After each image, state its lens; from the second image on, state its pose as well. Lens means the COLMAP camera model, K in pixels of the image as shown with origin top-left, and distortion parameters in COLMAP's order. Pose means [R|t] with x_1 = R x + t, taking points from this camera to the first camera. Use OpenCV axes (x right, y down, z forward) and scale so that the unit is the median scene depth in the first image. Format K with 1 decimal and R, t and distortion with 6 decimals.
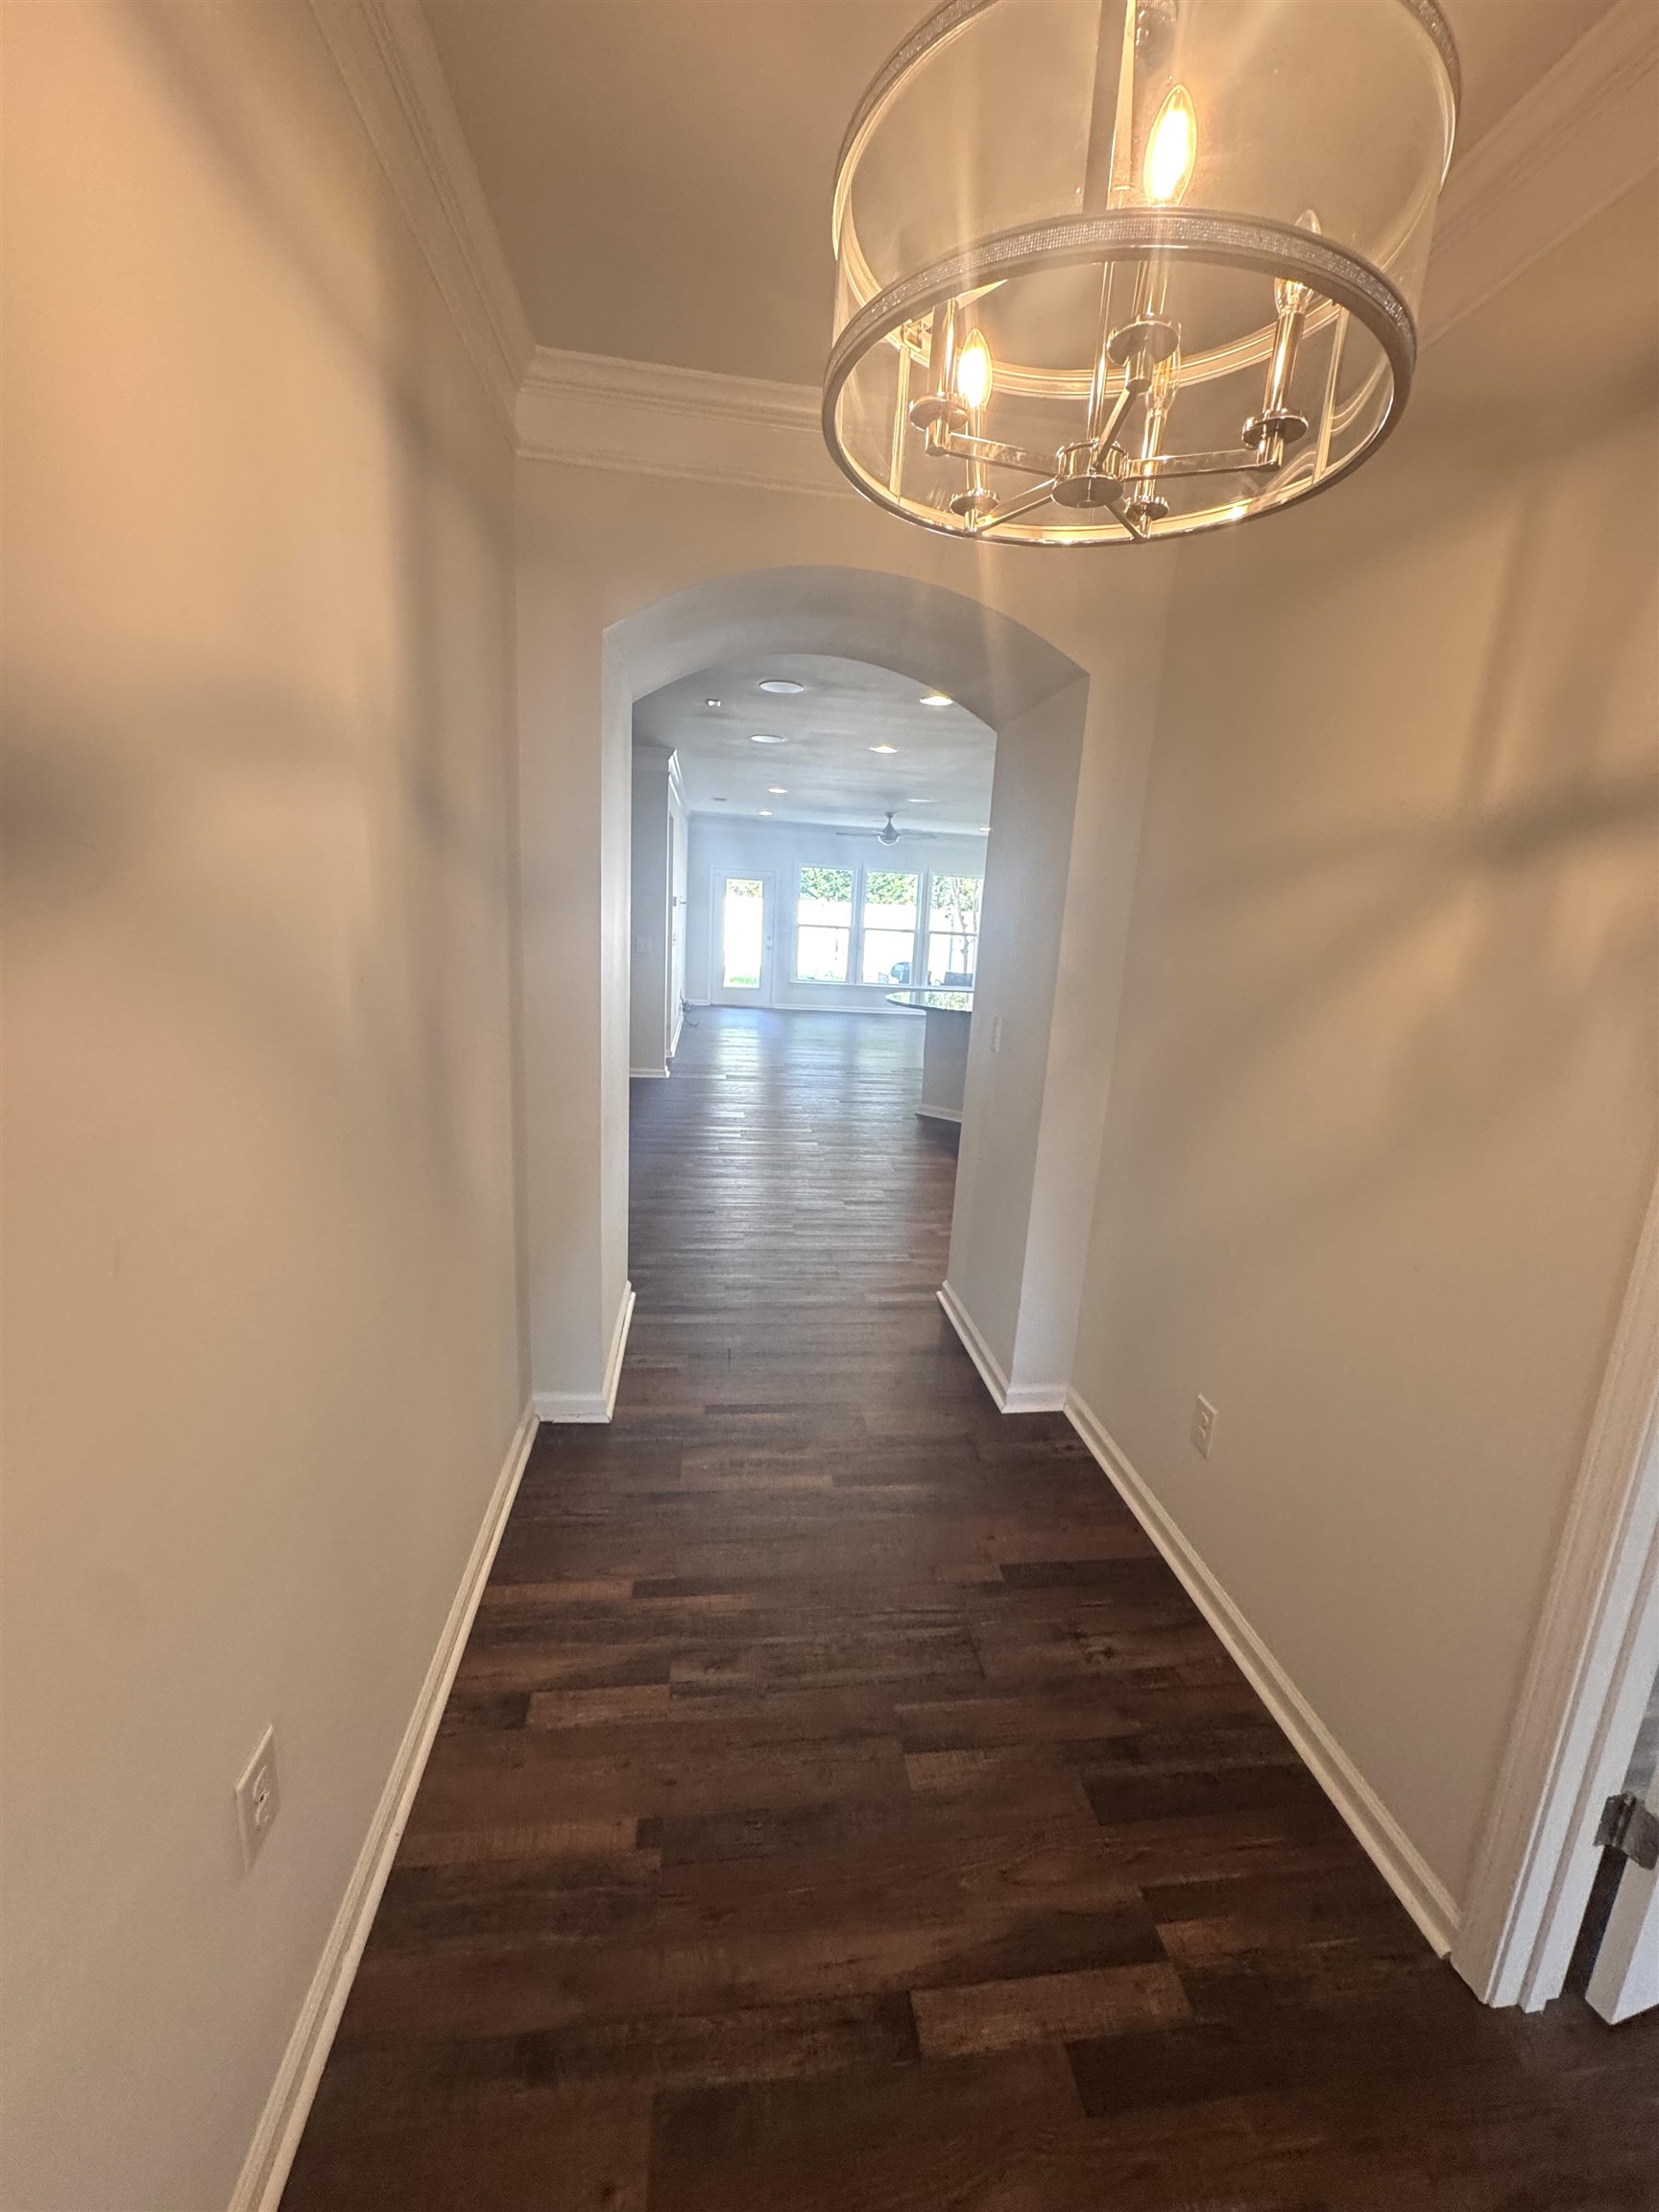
lens RADIAL K [[883.9, 0, 829.5], [0, 883.9, 1106.0], [0, 0, 1]] dist [-0.002336, 0.000050]
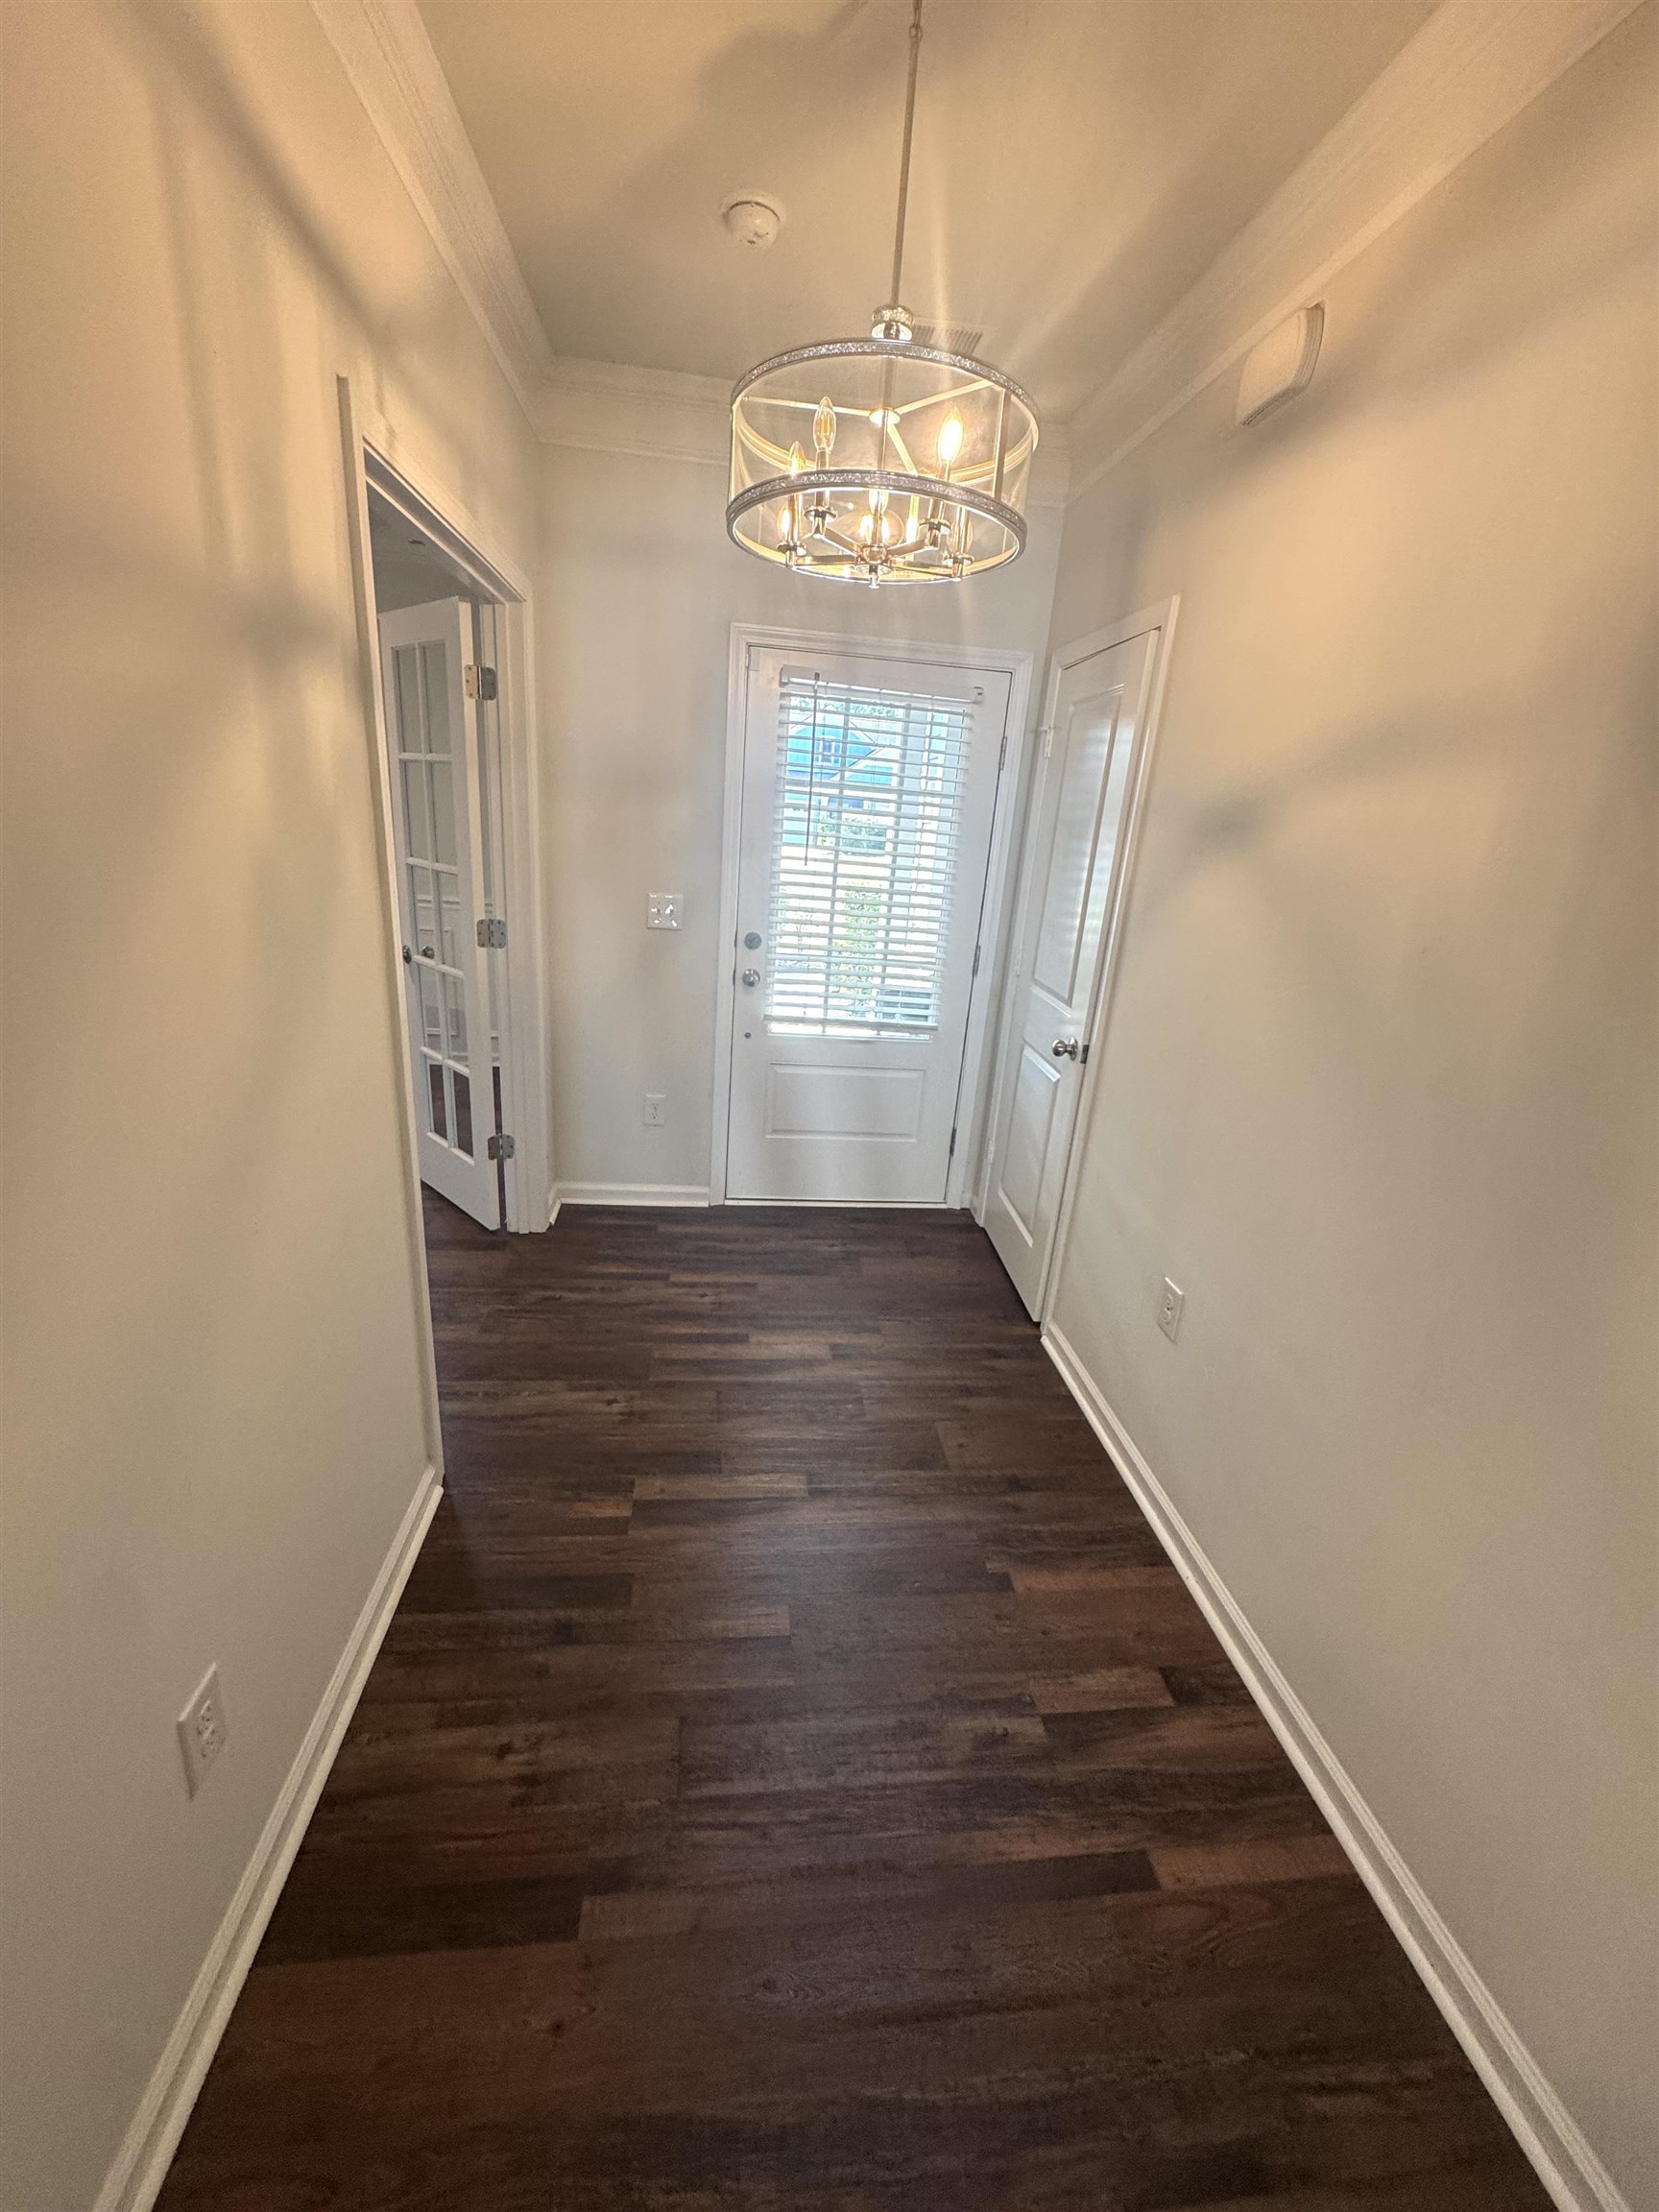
lens RADIAL K [[883.9, 0, 829.5], [0, 883.9, 1106.0], [0, 0, 1]] dist [-0.002336, 0.000050]
pose [[-0.991392, -0.128055, -0.027282, 0.135603], [-0.123958, 0.850913, 0.510472, -0.309640], [-0.042153, 0.509459, -0.859462, 1.454375]]
